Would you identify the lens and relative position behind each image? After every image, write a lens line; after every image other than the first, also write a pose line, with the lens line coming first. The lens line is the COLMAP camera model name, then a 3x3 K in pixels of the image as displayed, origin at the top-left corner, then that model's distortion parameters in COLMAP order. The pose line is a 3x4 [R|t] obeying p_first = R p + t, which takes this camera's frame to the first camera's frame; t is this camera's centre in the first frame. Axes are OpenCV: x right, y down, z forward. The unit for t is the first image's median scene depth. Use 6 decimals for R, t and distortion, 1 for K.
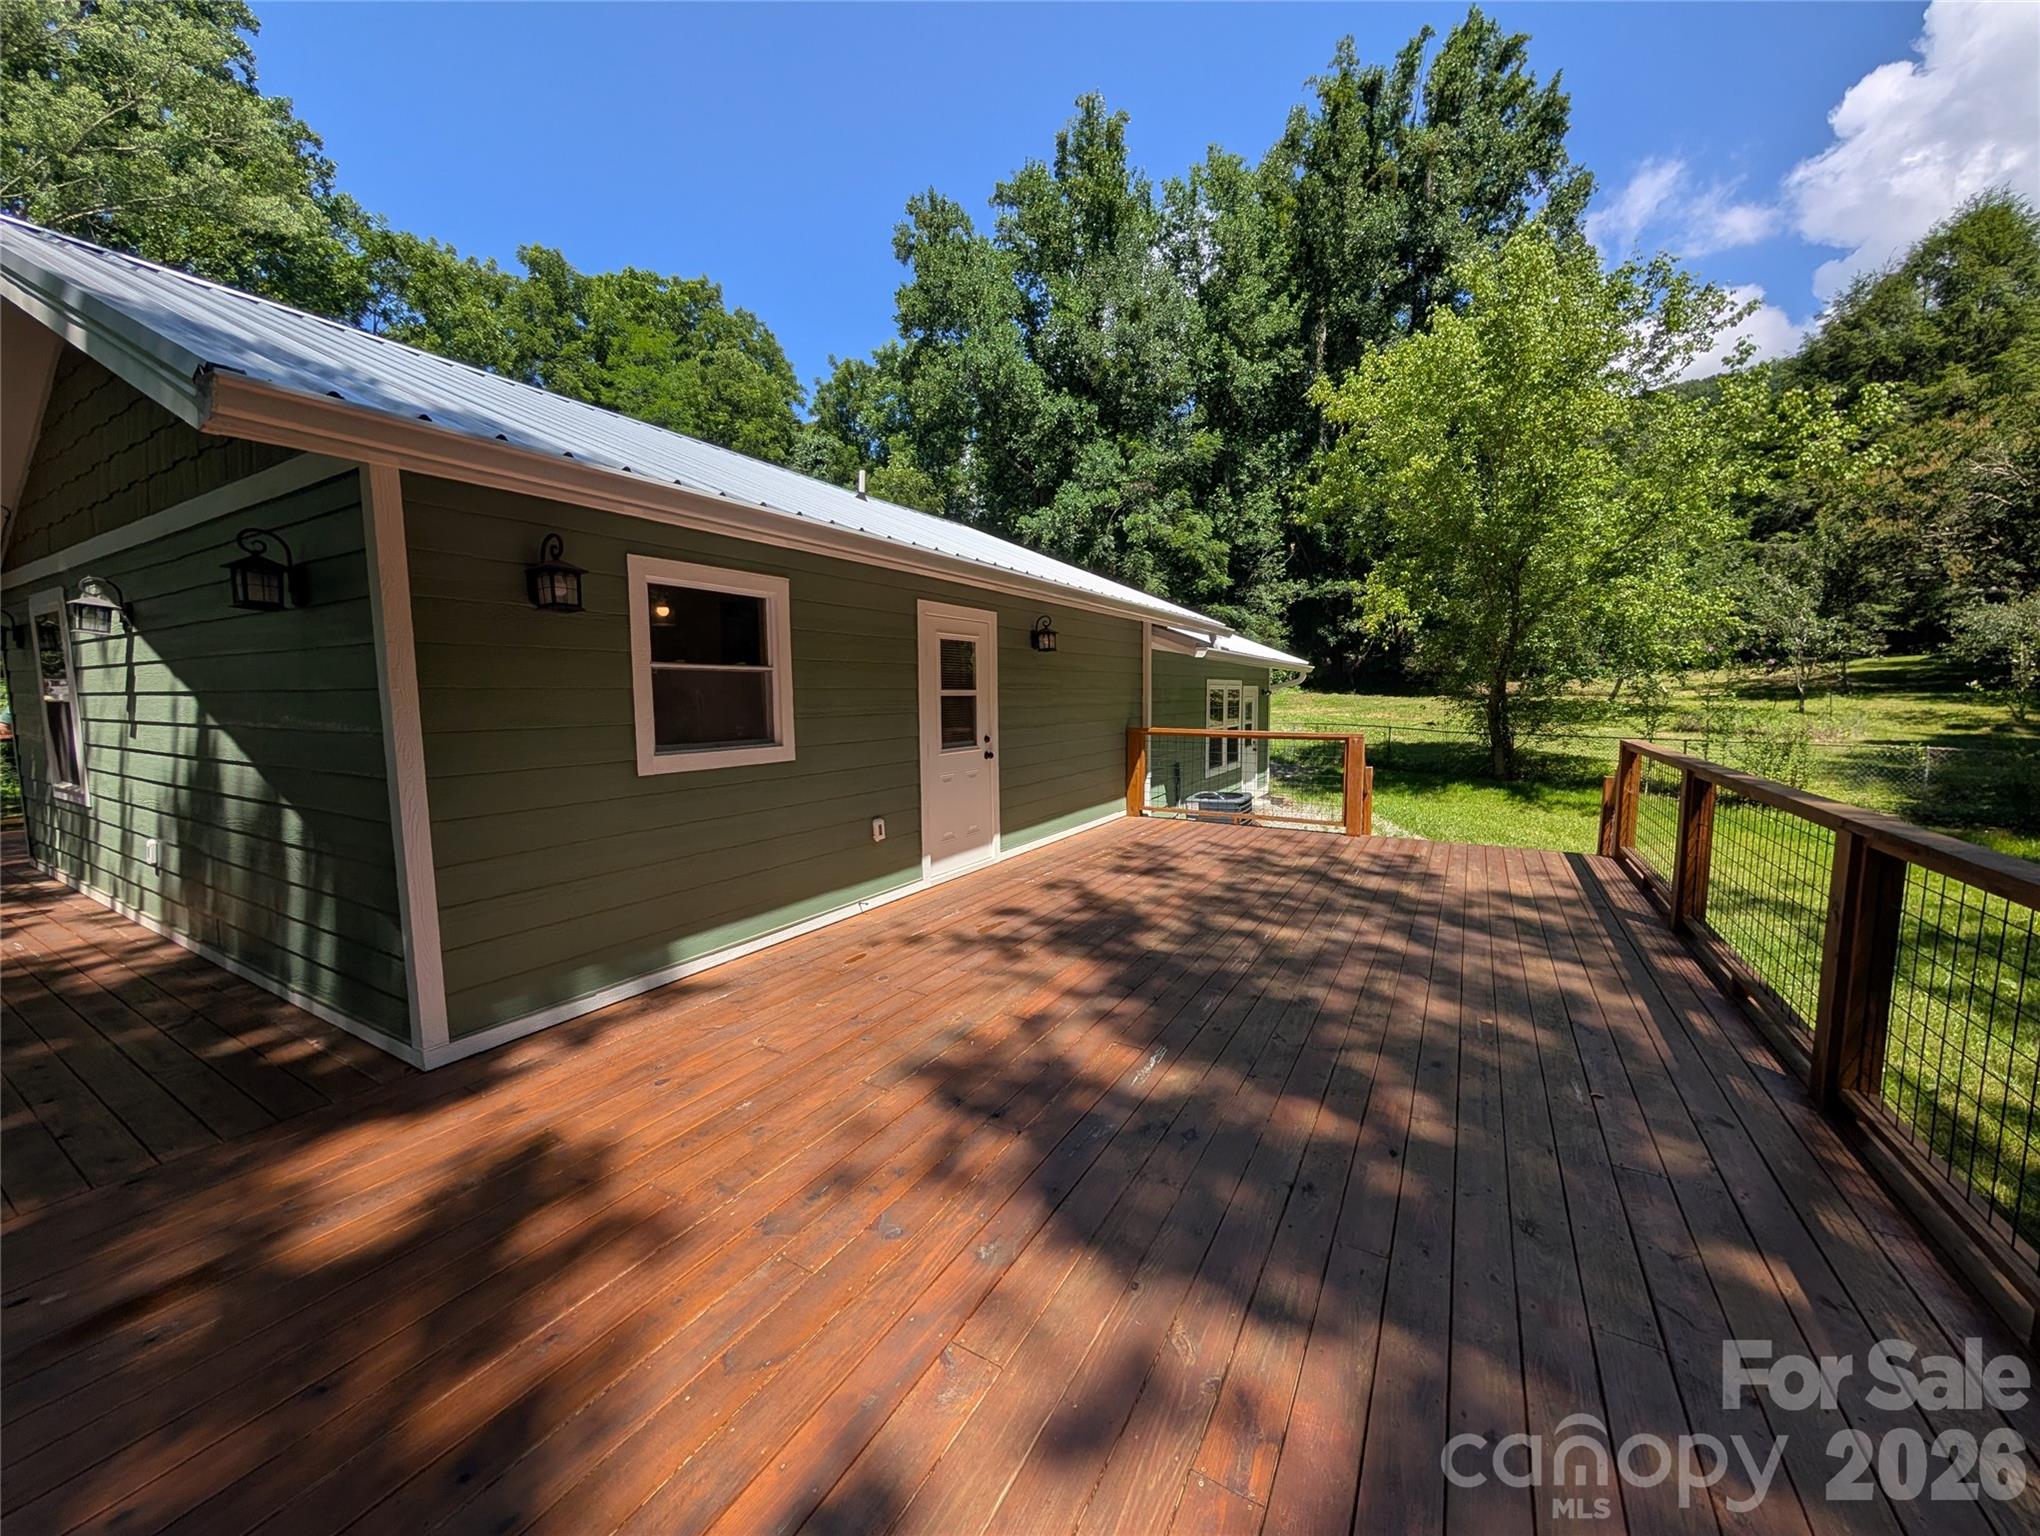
lens RADIAL K [[771.1, 0, 1017.5], [0, 771.1, 765.8], [0, 0, 1]] dist [0.000092, 0.000033]
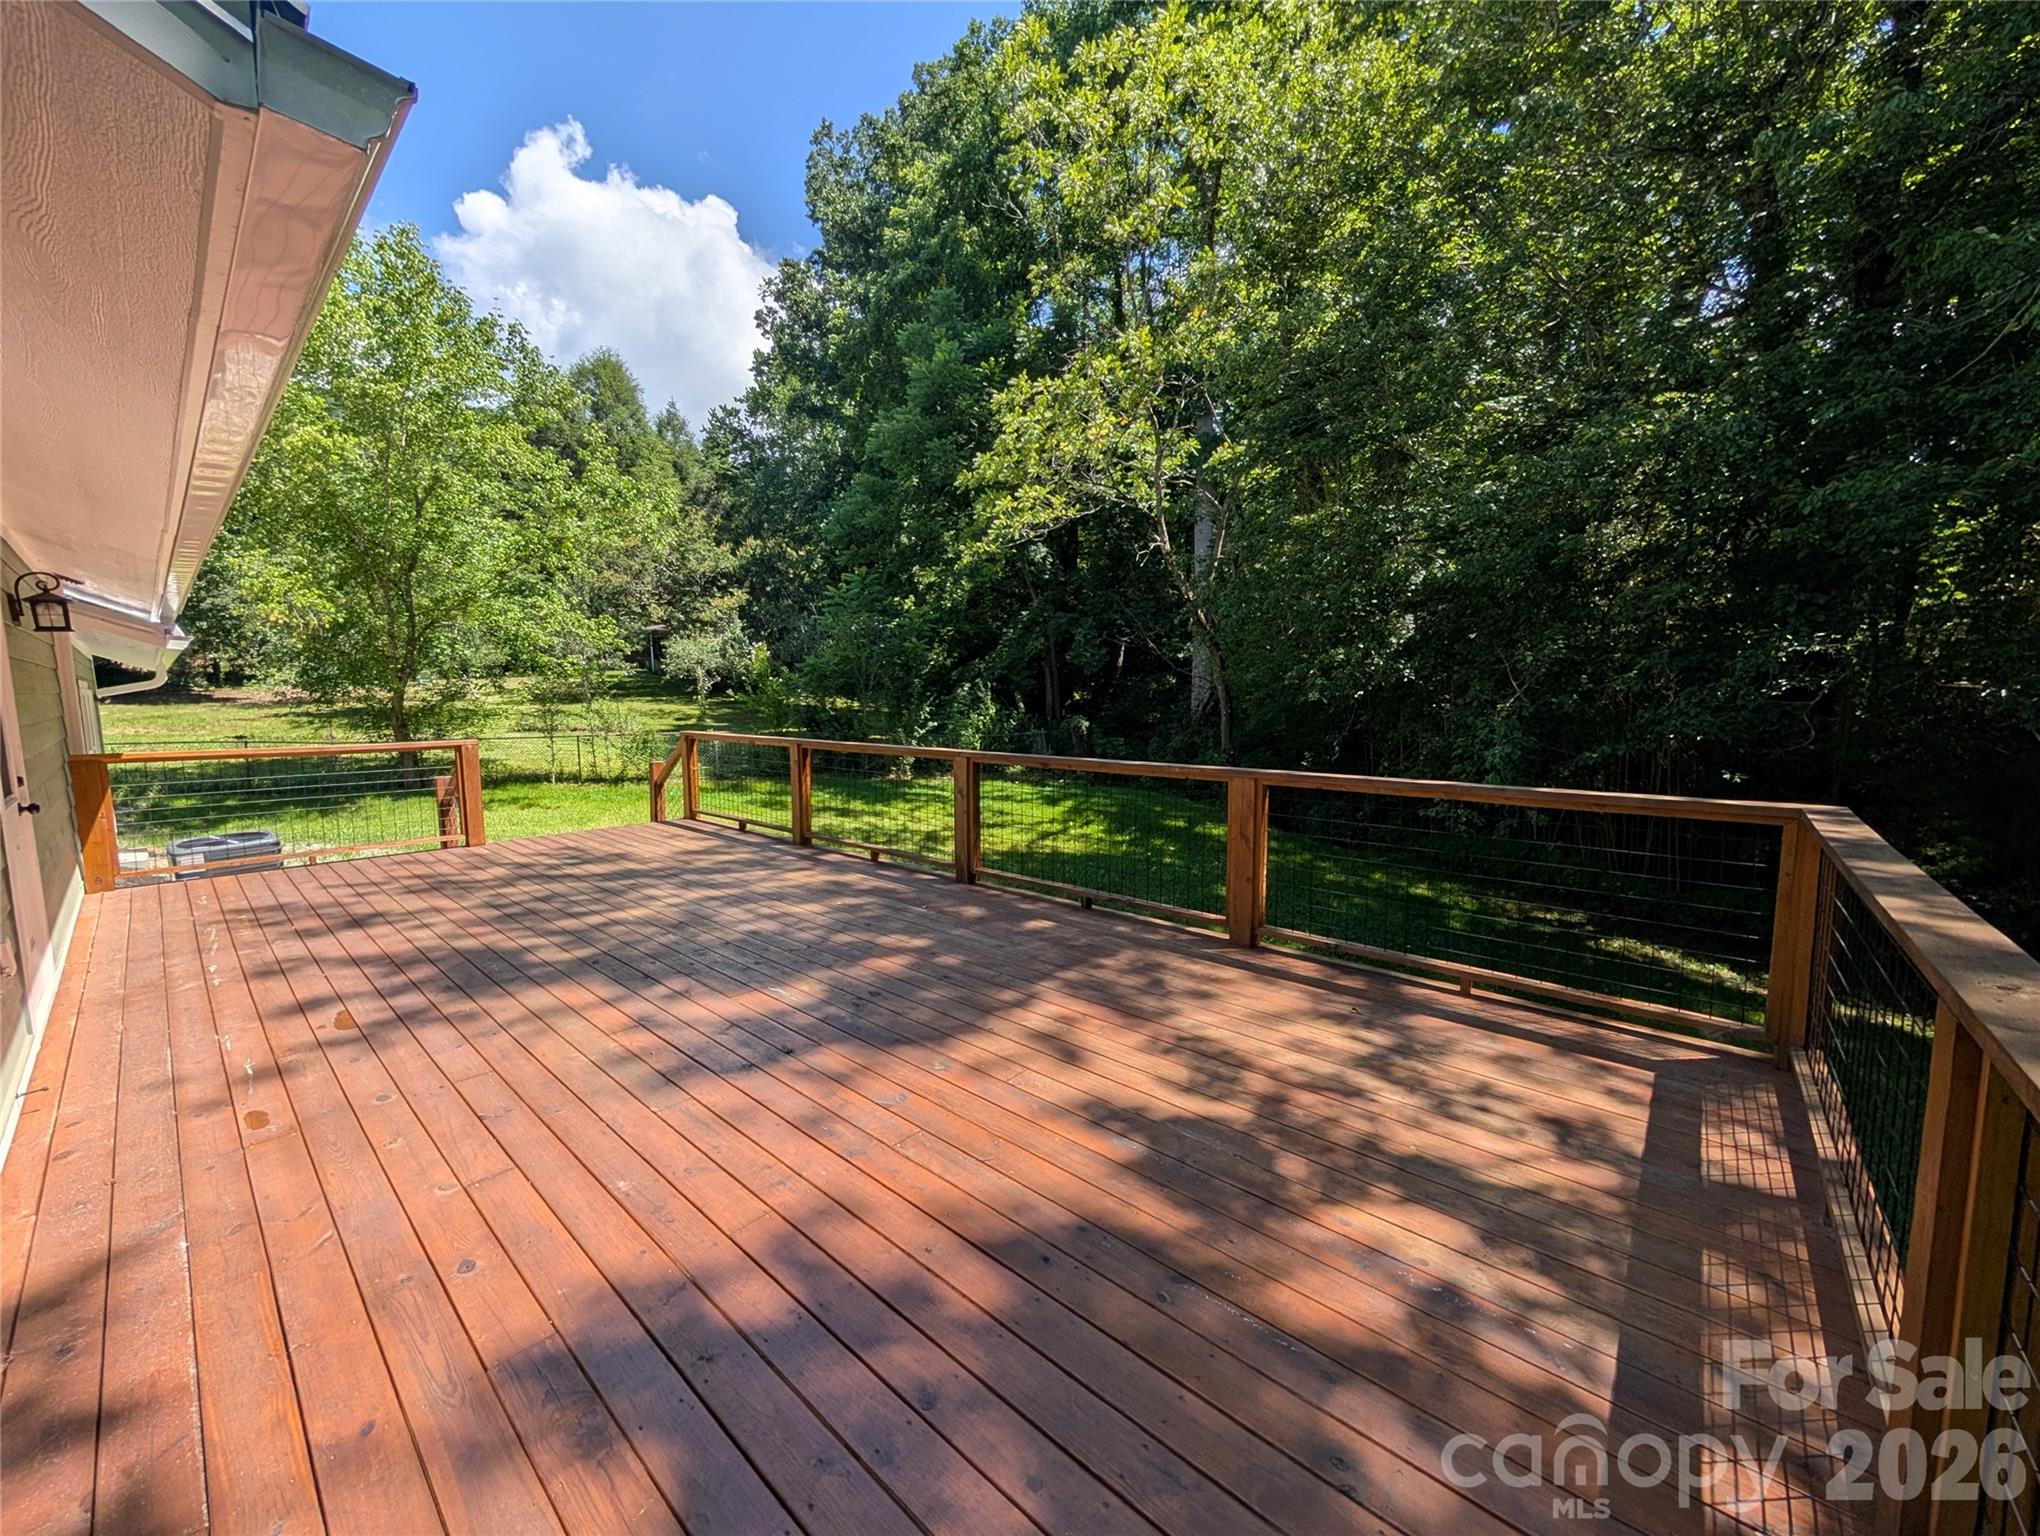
lens RADIAL K [[771.1, 0, 1017.5], [0, 771.1, 765.8], [0, 0, 1]] dist [0.000092, 0.000033]
pose [[0.193827, -0.089632, 0.976932, -0.694800], [0.097279, 0.992666, 0.071775, -0.024120], [-0.976201, 0.081123, 0.201125, 0.239347]]
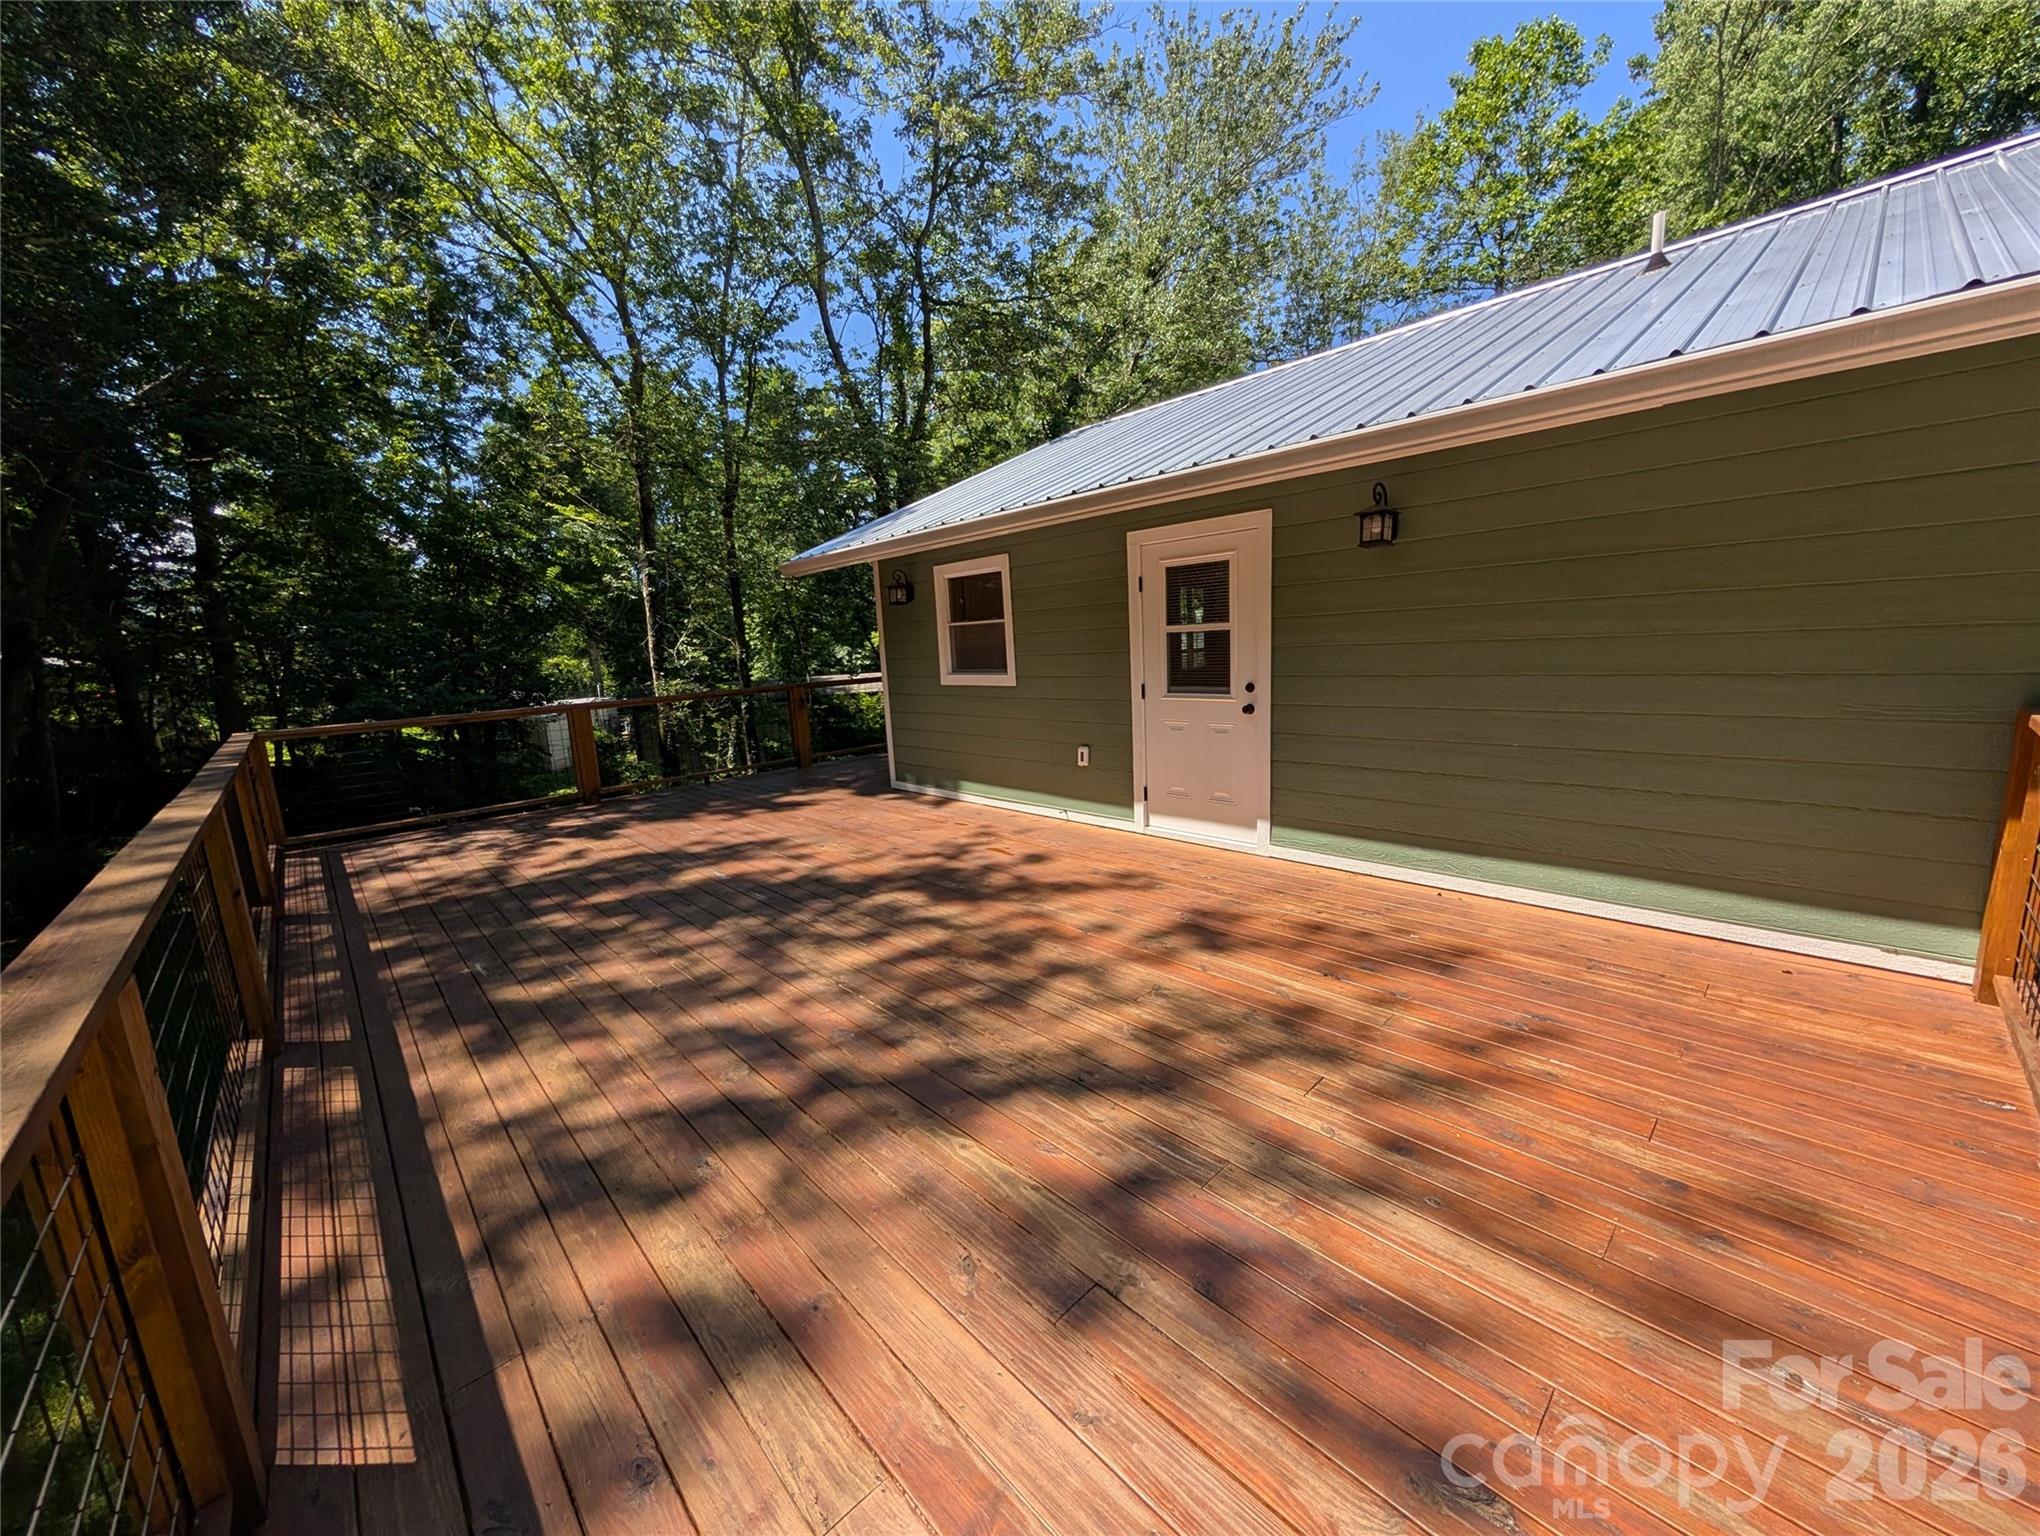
lens RADIAL K [[771.1, 0, 1017.5], [0, 771.1, 765.8], [0, 0, 1]] dist [0.000092, 0.000033]
pose [[-0.270411, 0.180649, -0.945645, 1.133877], [-0.035948, 0.979658, 0.197427, -0.152958], [0.962074, 0.087380, -0.258417, 1.508243]]
